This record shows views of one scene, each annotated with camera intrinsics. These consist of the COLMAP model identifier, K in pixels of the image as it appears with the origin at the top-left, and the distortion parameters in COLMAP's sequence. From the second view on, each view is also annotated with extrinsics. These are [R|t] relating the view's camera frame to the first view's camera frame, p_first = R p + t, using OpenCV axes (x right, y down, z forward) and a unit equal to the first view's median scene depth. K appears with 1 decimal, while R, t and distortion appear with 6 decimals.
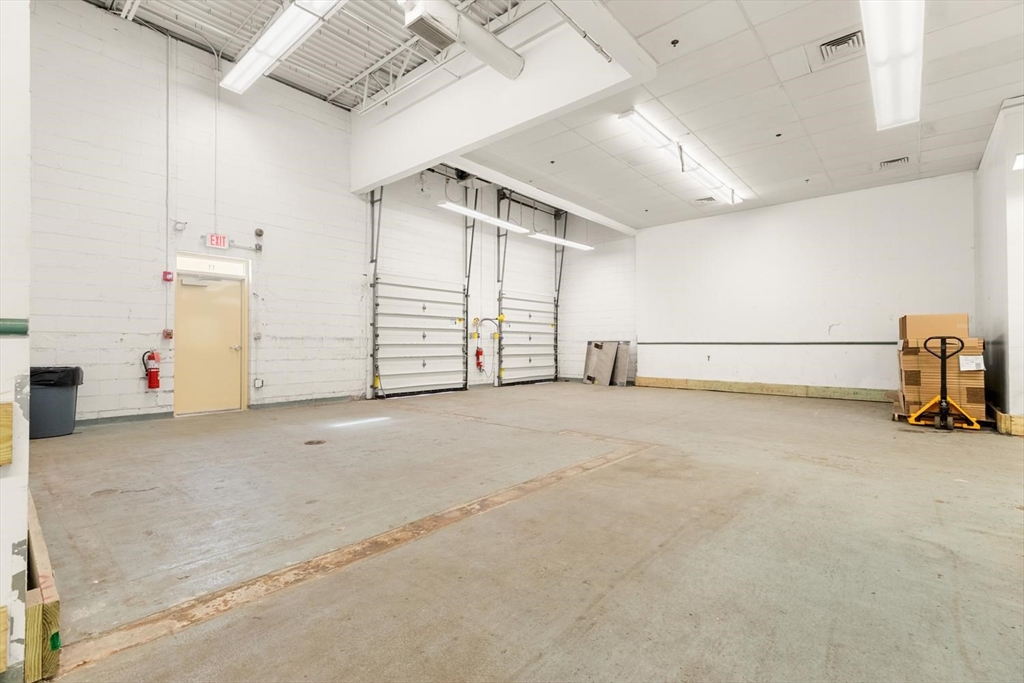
lens RADIAL K [[466.4, 0, 501.0], [0, 466.4, 337.7], [0, 0, 1]] dist [0.009720, -0.001325]
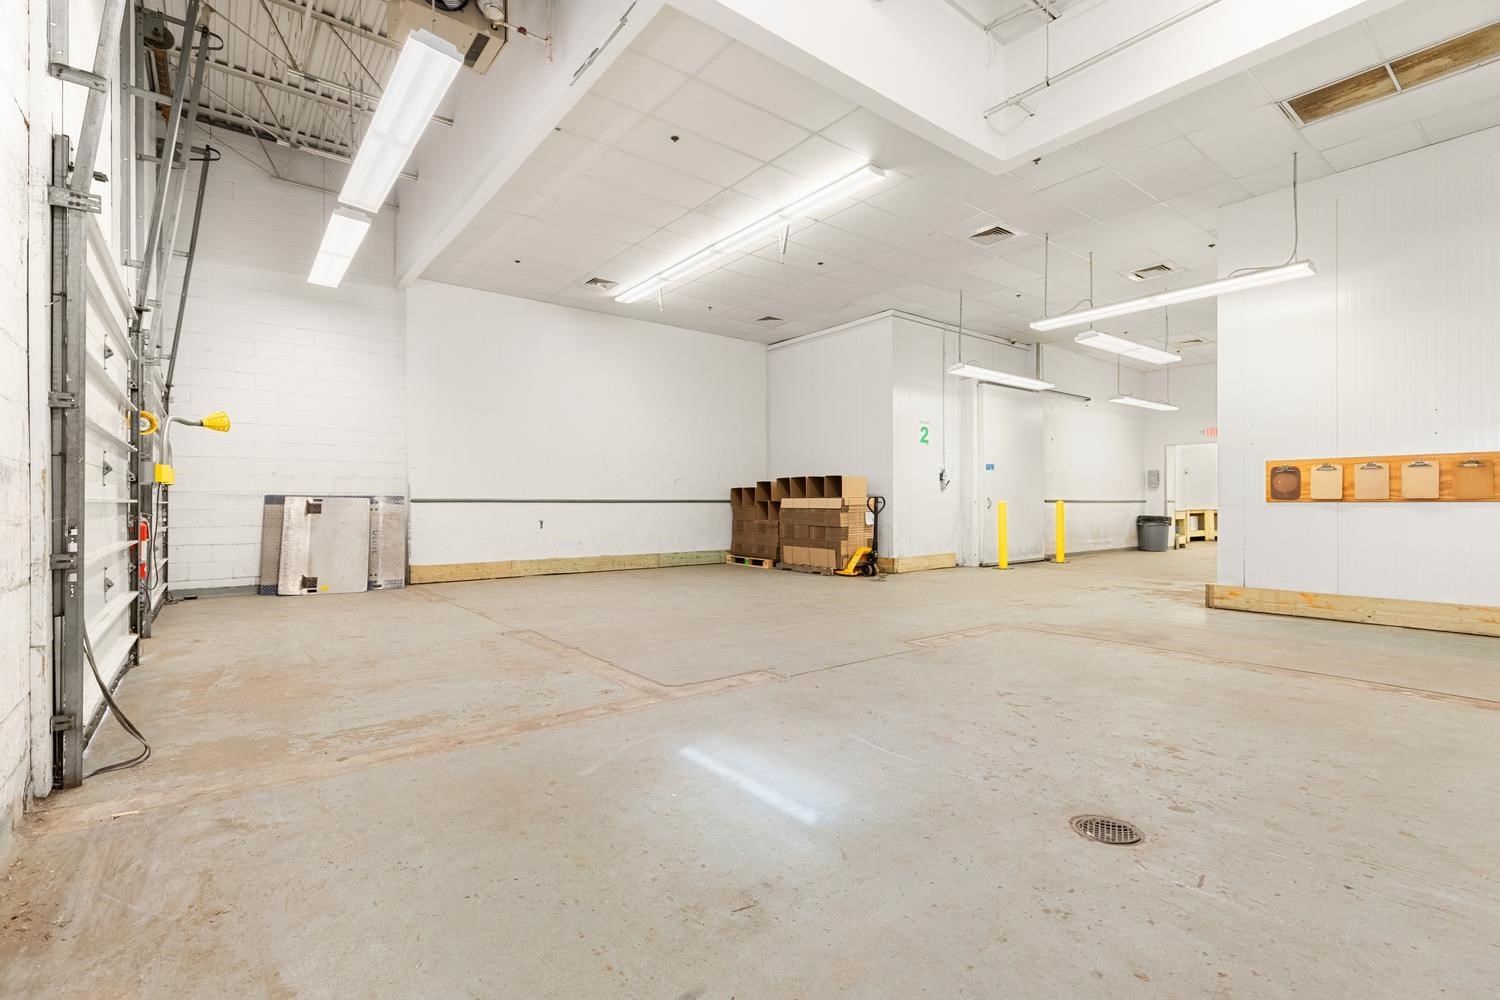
lens RADIAL K [[683.2, 0, 745.9], [0, 683.2, 498.1], [0, 0, 1]] dist [0.009720, -0.001325]
pose [[0.164381, 0.004454, 0.986387, -0.565427], [-0.013480, 0.999907, -0.002268, 0.008682], [-0.986305, -0.012924, 0.164426, 0.760275]]
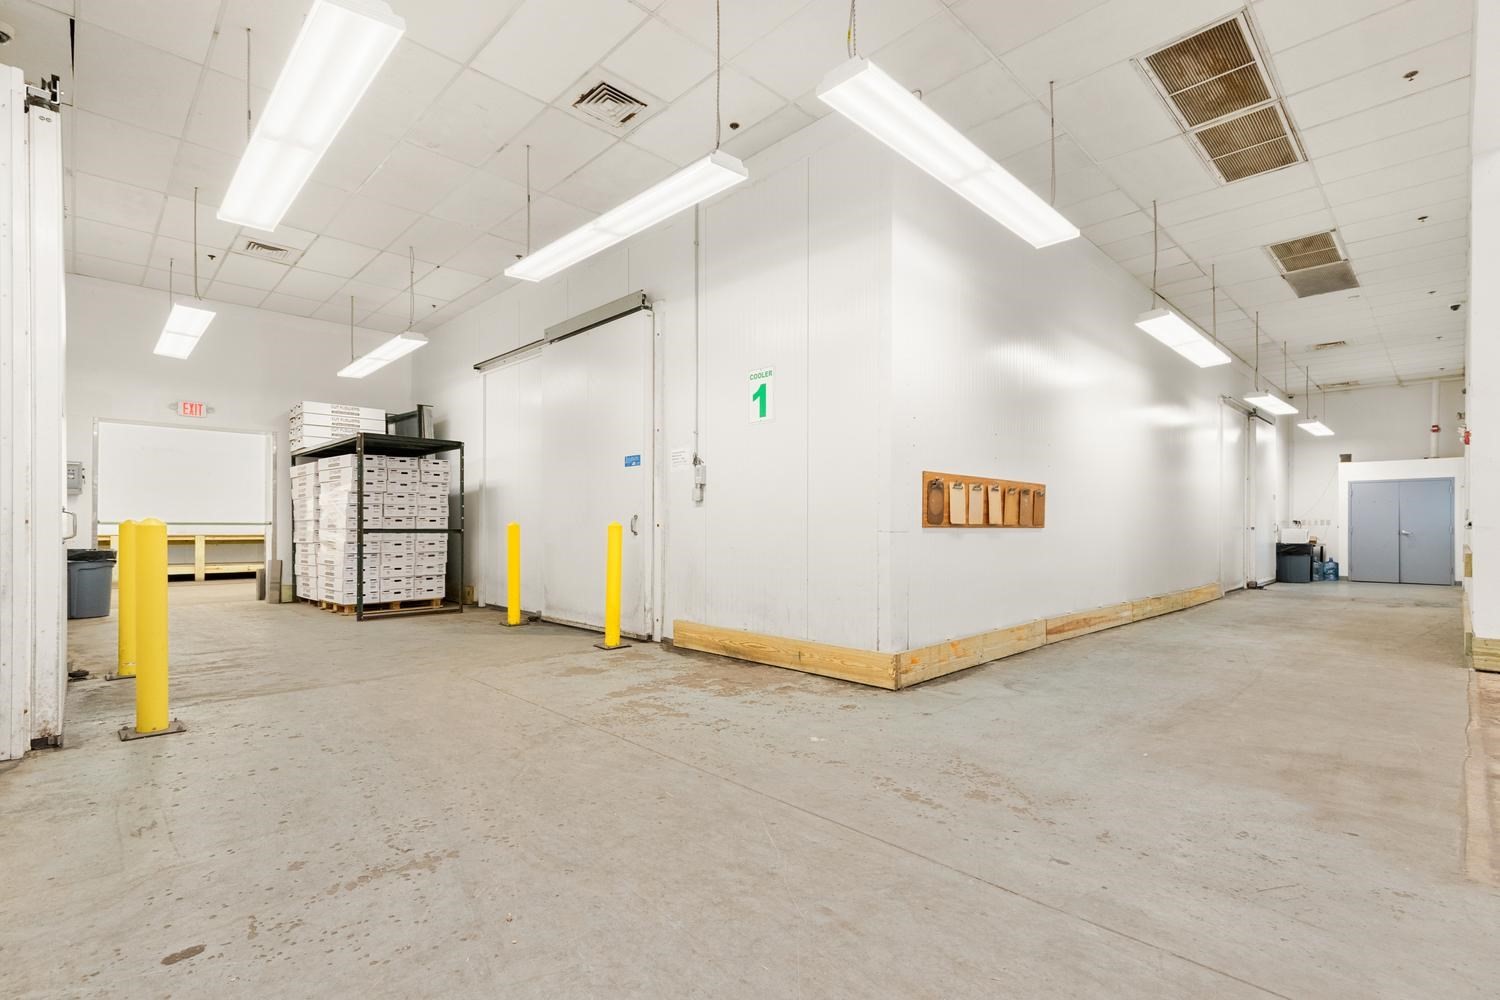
lens RADIAL K [[683.2, 0, 739.5], [0, 683.2, 526.0], [0, 0, 1]] dist [0.009720, -0.001325]
pose [[-0.997017, -0.005757, 0.076968, 0.465734], [-0.006984, 0.999853, -0.015682, 0.012883], [-0.076866, -0.016173, -0.996910, 0.892282]]
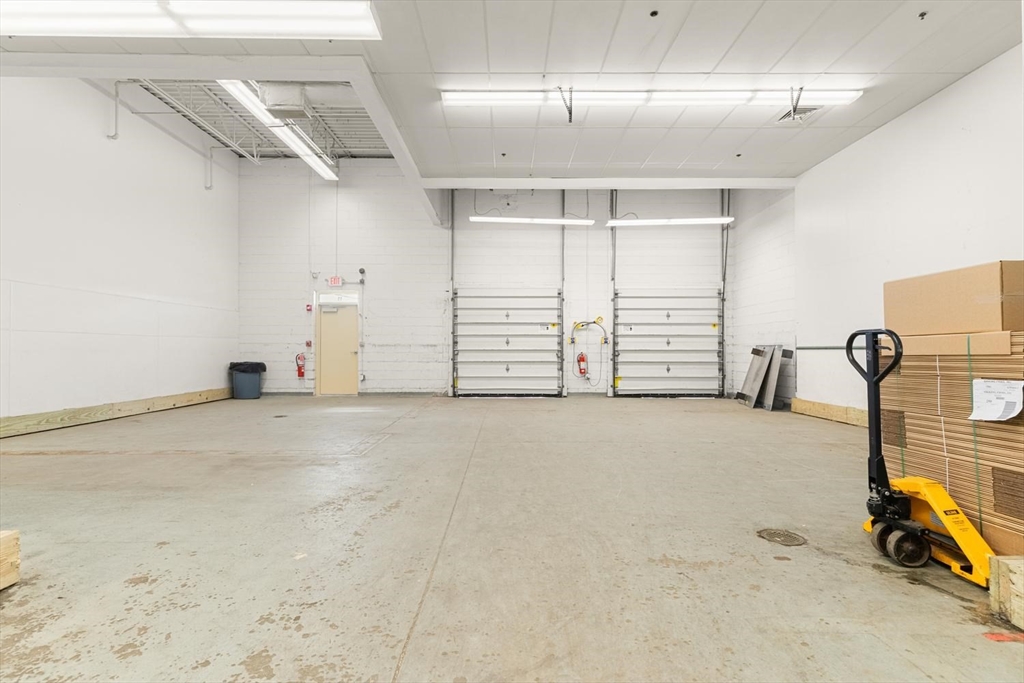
lens RADIAL K [[466.4, 0, 507.6], [0, 466.4, 345.2], [0, 0, 1]] dist [0.009720, -0.001325]
pose [[0.662437, -0.008963, -0.749064, 0.761358], [0.011347, 0.999934, -0.001929, 0.006989], [0.749031, -0.007221, 0.662495, 0.364337]]
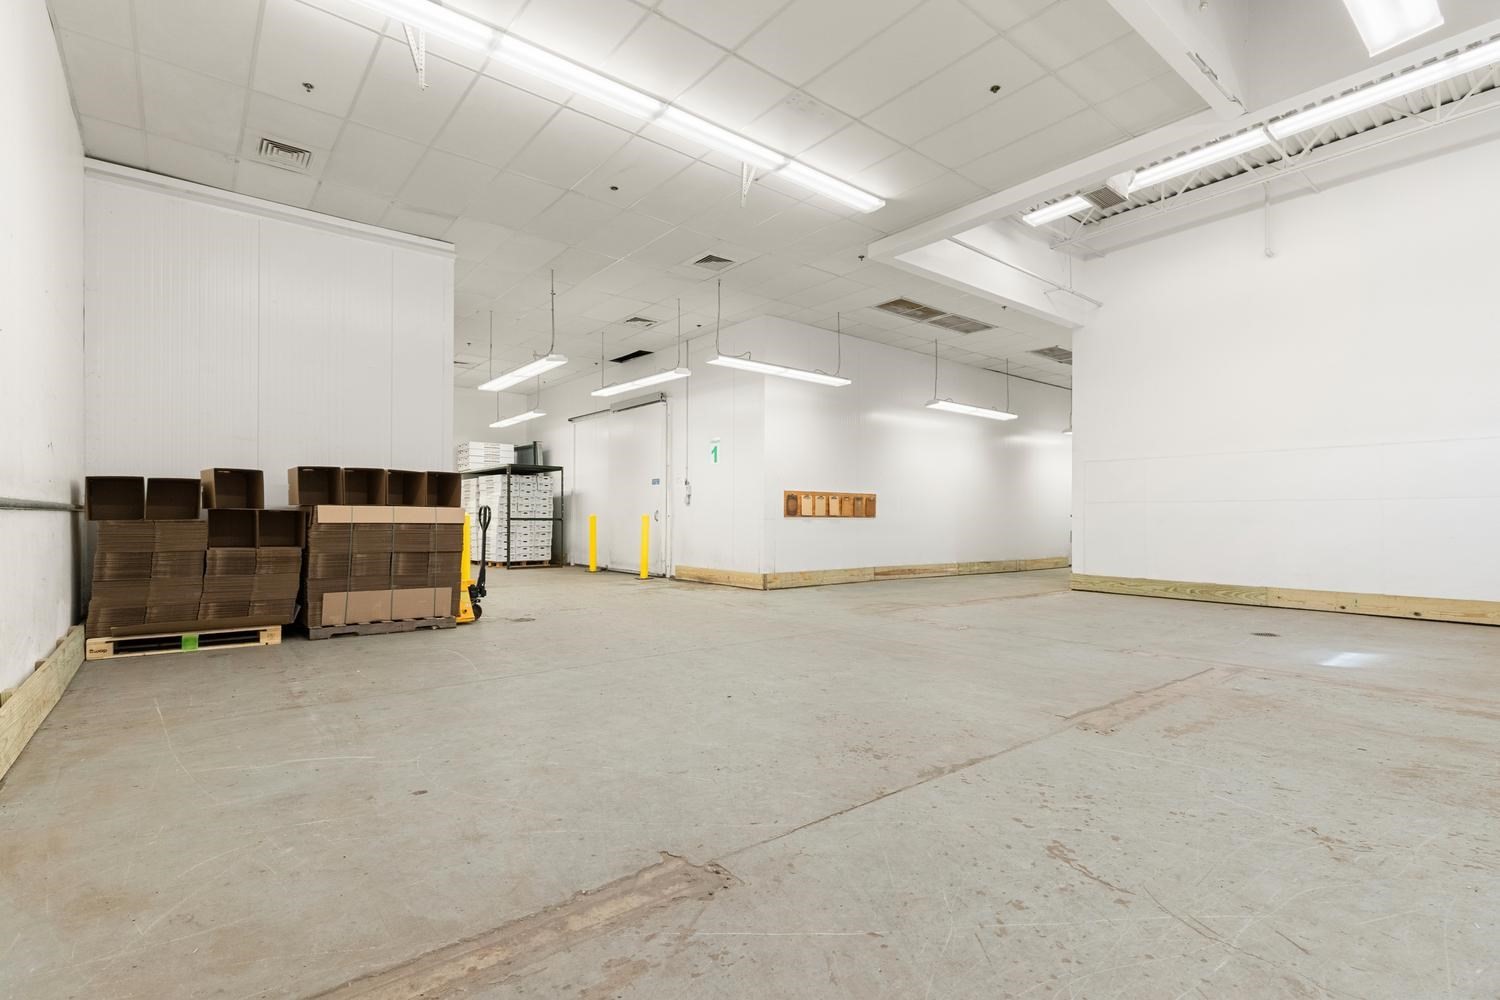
lens RADIAL K [[683.2, 0, 755.1], [0, 683.2, 512.3], [0, 0, 1]] dist [0.009720, -0.001325]
pose [[-0.988881, -0.006298, 0.148574, 0.214809], [-0.009878, 0.999678, -0.023367, 0.025165], [-0.148379, -0.024574, -0.988625, 1.551914]]
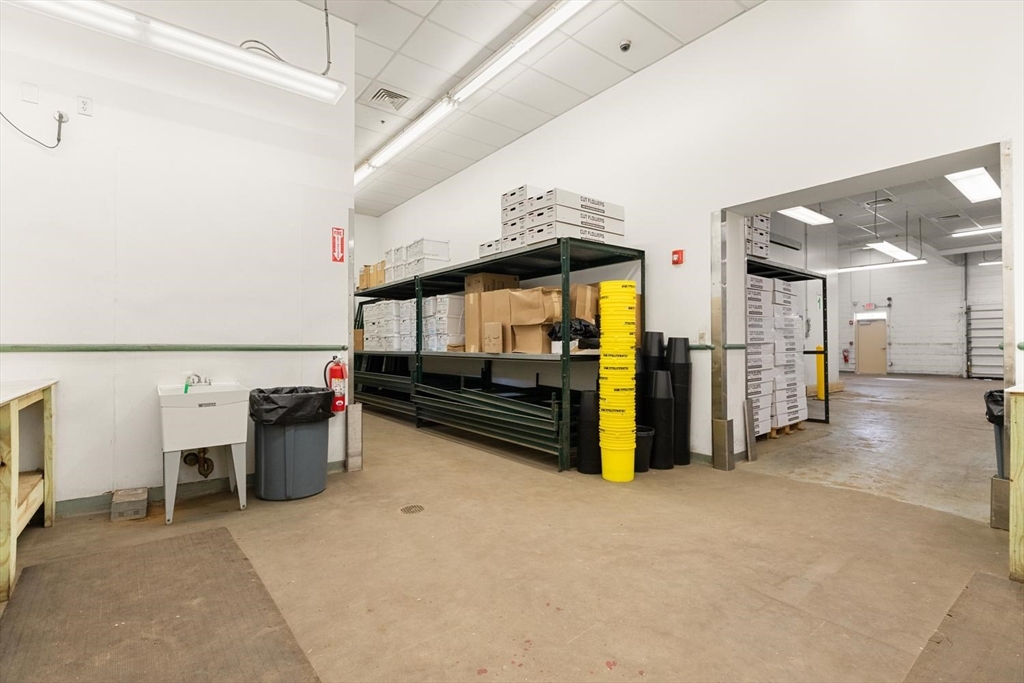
lens RADIAL K [[466.4, 0, 509.8], [0, 466.4, 342.5], [0, 0, 1]] dist [0.009720, -0.001325]
pose [[-0.188320, -0.008391, -0.982072, 1.957632], [0.015242, 0.999818, -0.011465, -0.008704], [0.981989, -0.017128, -0.188158, -0.383305]]
